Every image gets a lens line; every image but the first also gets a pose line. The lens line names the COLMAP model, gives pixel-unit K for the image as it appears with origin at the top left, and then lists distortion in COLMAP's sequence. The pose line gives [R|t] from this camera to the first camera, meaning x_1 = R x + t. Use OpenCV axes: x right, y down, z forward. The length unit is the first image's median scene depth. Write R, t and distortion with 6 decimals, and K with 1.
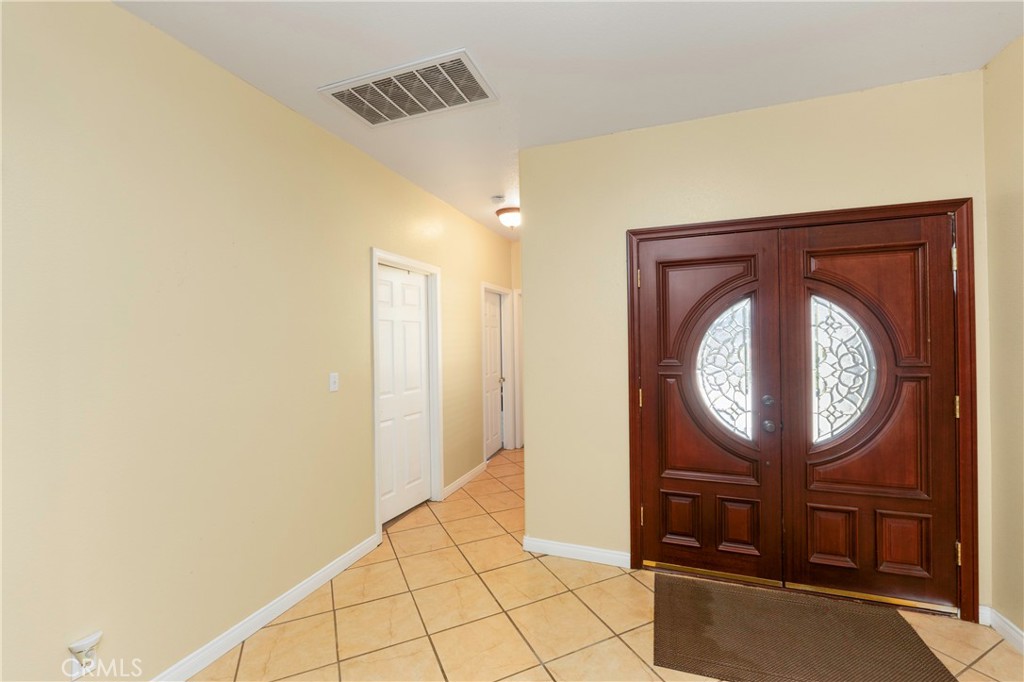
lens RADIAL K [[440.8, 0, 510.0], [0, 440.8, 341.7], [0, 0, 1]] dist [0.015428, -0.000263]
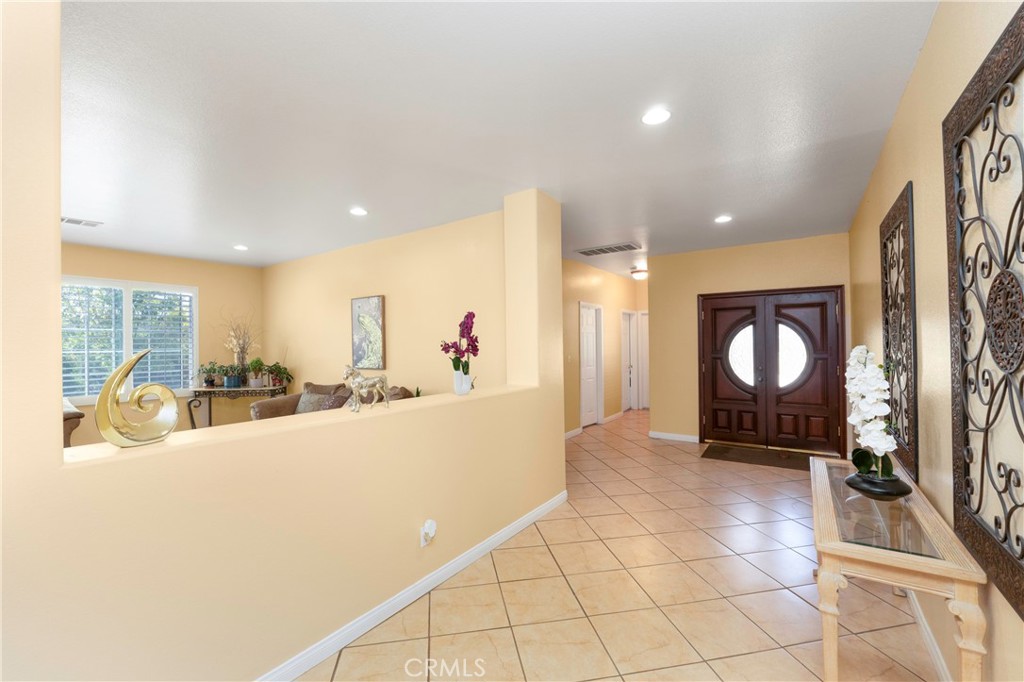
lens RADIAL K [[440.8, 0, 514.4], [0, 440.8, 337.8], [0, 0, 1]] dist [0.015428, -0.000263]
pose [[0.973238, 0.001107, -0.229798, -0.129837], [-0.003751, 0.999932, -0.011071, 0.000920], [0.229770, 0.011636, 0.973175, -1.440608]]
